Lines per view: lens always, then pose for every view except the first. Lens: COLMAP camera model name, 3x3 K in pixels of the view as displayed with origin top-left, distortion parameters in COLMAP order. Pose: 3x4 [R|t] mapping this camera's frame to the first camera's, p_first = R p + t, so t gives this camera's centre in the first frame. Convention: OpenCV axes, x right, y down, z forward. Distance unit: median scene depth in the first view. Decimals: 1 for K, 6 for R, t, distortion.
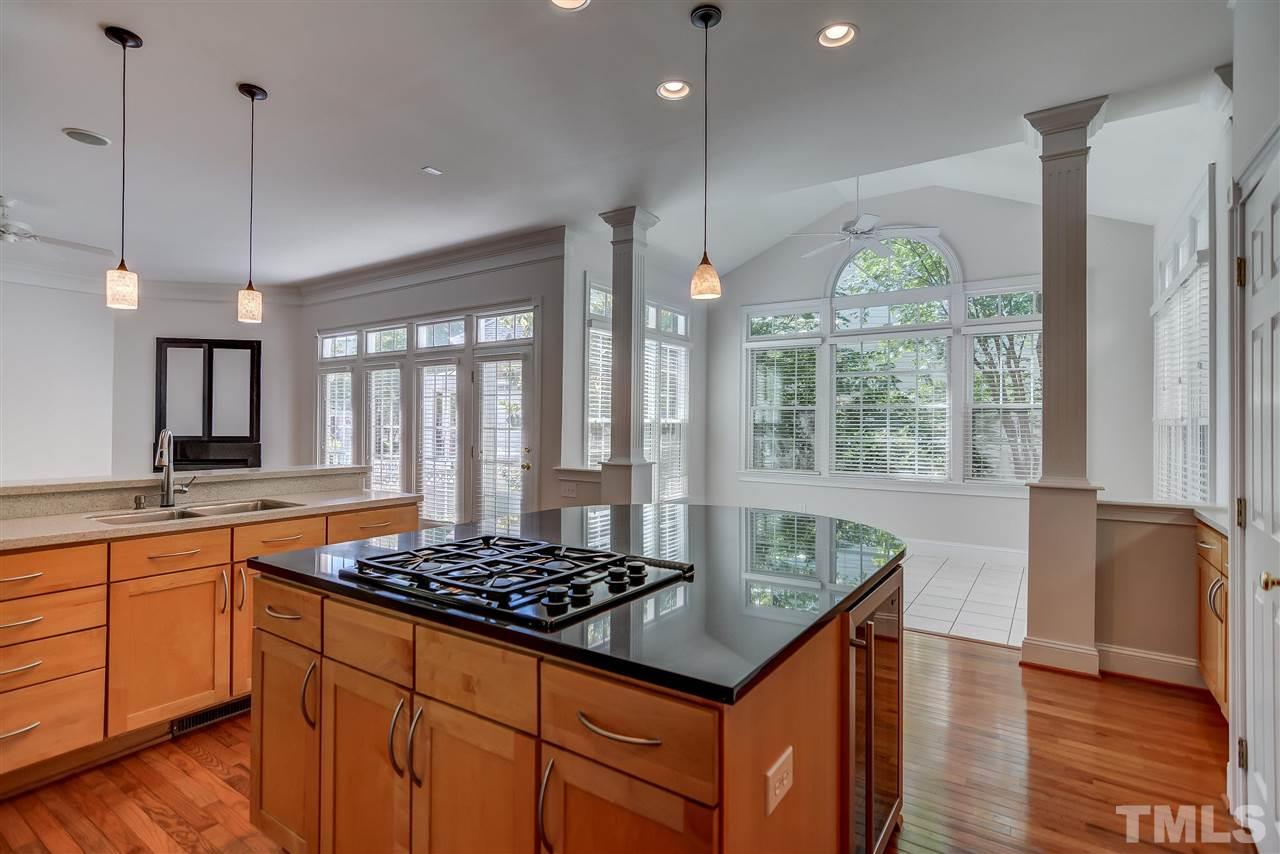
lens RADIAL K [[616.8, 0, 633.4], [0, 616.8, 420.5], [0, 0, 1]] dist [-0.023803, 0.014495]
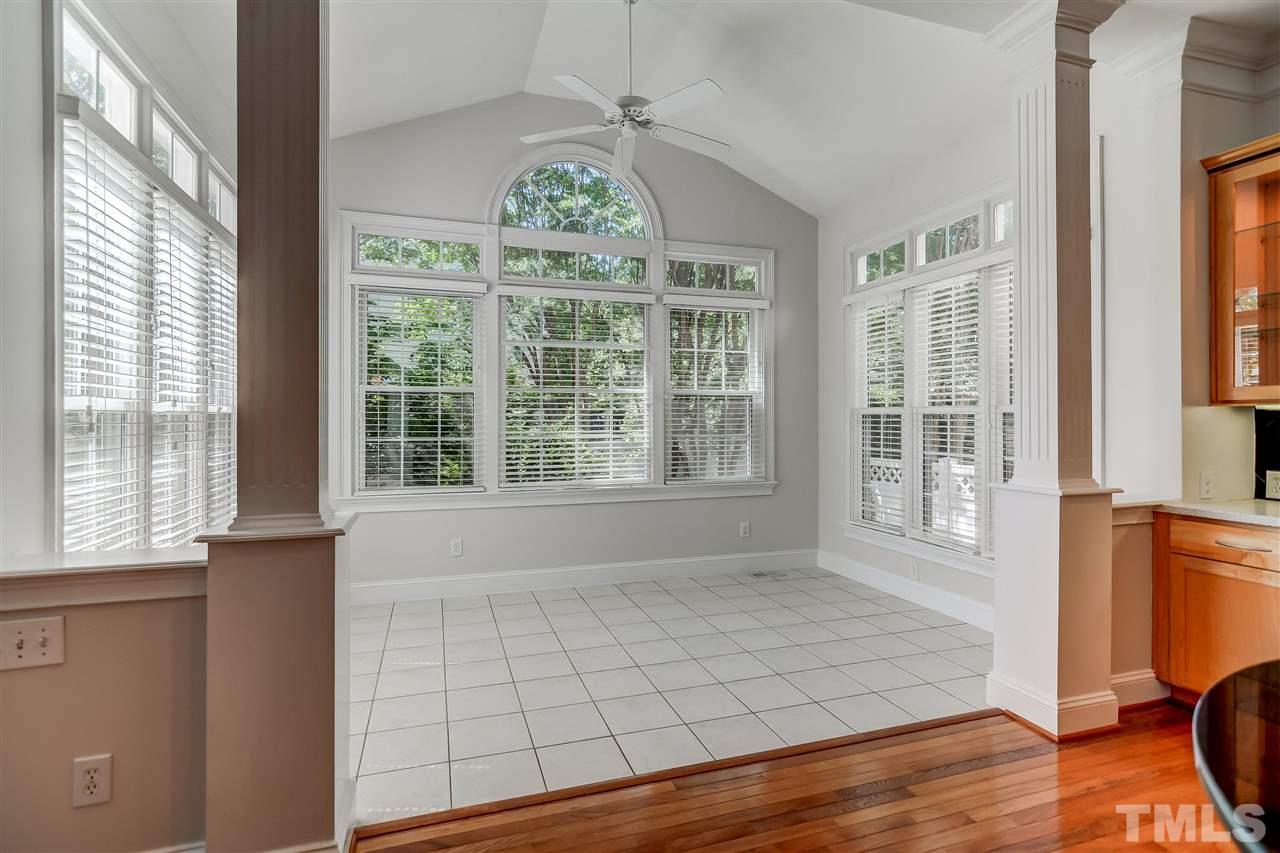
lens RADIAL K [[616.8, 0, 633.4], [0, 616.8, 420.0], [0, 0, 1]] dist [-0.023803, 0.014495]
pose [[0.615029, -0.010790, 0.788430, -0.120536], [0.001248, 0.999918, 0.012710, 0.003691], [-0.788503, -0.006833, 0.614993, 0.470619]]
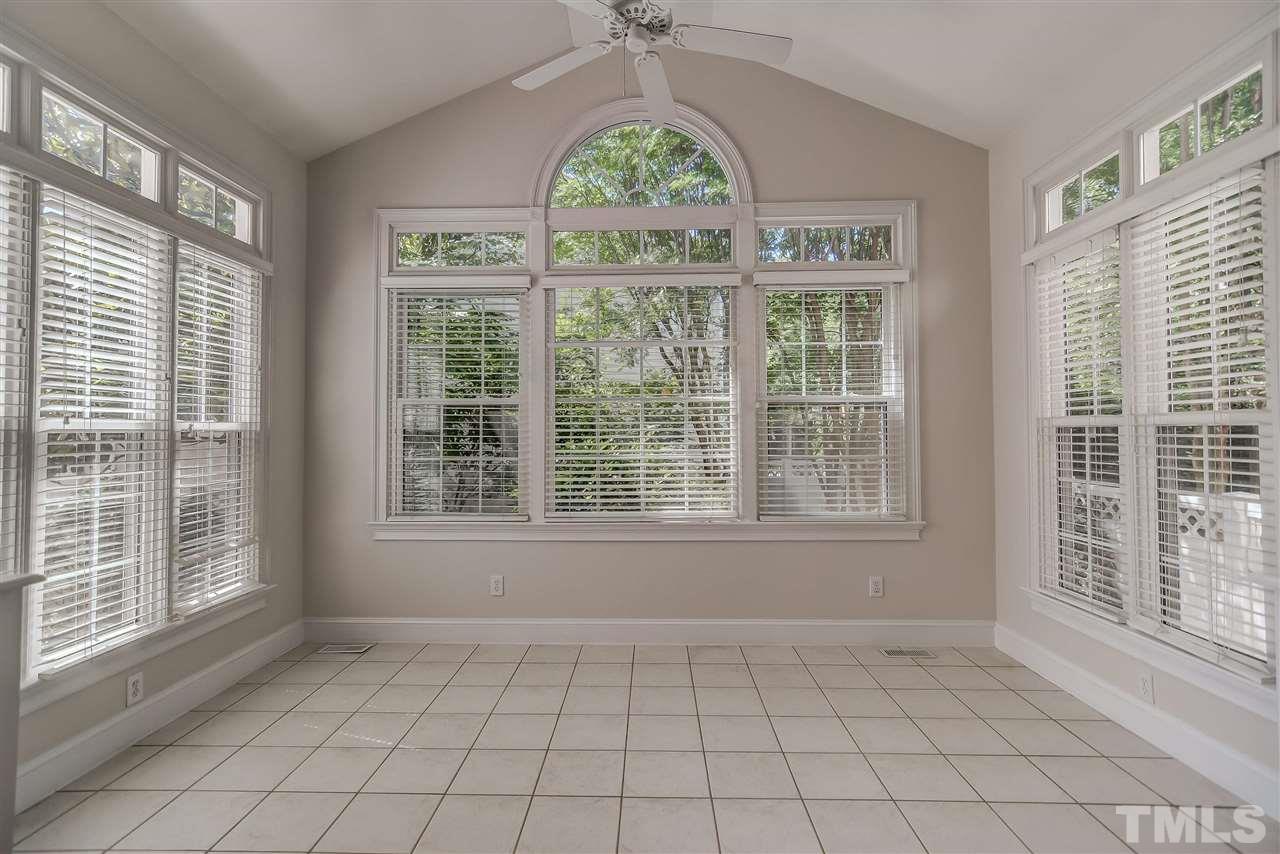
lens RADIAL K [[616.8, 0, 633.4], [0, 616.8, 420.5], [0, 0, 1]] dist [-0.023803, 0.014495]
pose [[0.845034, -0.000820, 0.534712, 0.085027], [0.008298, 0.999899, -0.011581, 0.004543], [-0.534648, 0.014223, 0.844955, 0.478301]]
